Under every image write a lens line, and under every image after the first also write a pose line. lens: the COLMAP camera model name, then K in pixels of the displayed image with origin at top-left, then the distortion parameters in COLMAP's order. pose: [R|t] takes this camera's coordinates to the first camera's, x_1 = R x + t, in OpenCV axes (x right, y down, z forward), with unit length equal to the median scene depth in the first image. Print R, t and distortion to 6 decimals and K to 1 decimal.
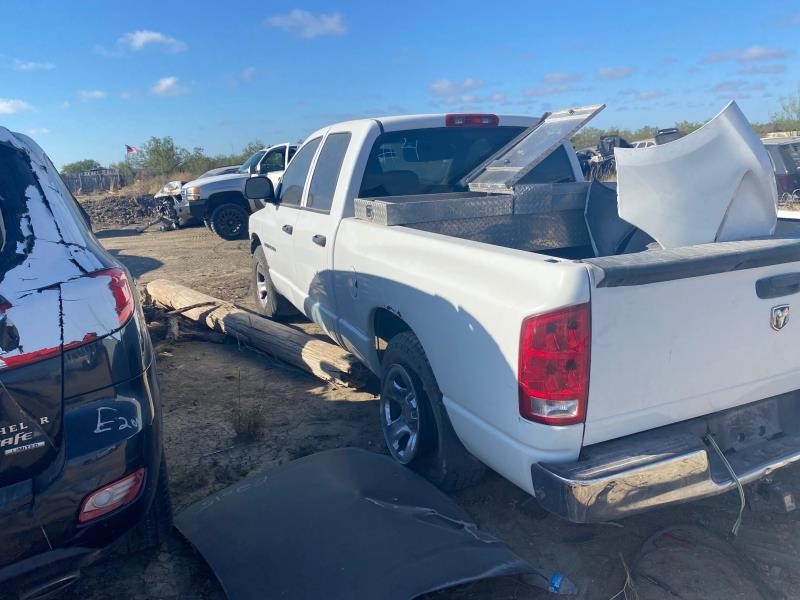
lens RADIAL K [[607.8, 0, 429.4], [0, 607.8, 298.6], [0, 0, 1]] dist [0.048237, -0.080618]
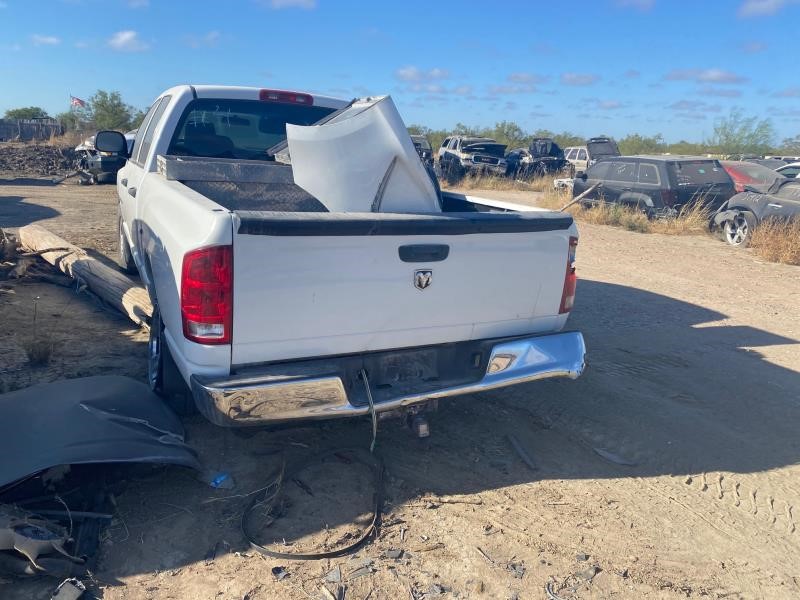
lens RADIAL K [[606.1, 0, 415.4], [0, 606.1, 302.4], [0, 0, 1]] dist [0.037637, -0.063700]
pose [[0.993620, 0.090527, 0.067260, 0.255844], [-0.092300, 0.995449, 0.023721, 0.026873], [-0.064806, -0.029778, 0.997453, -0.115871]]
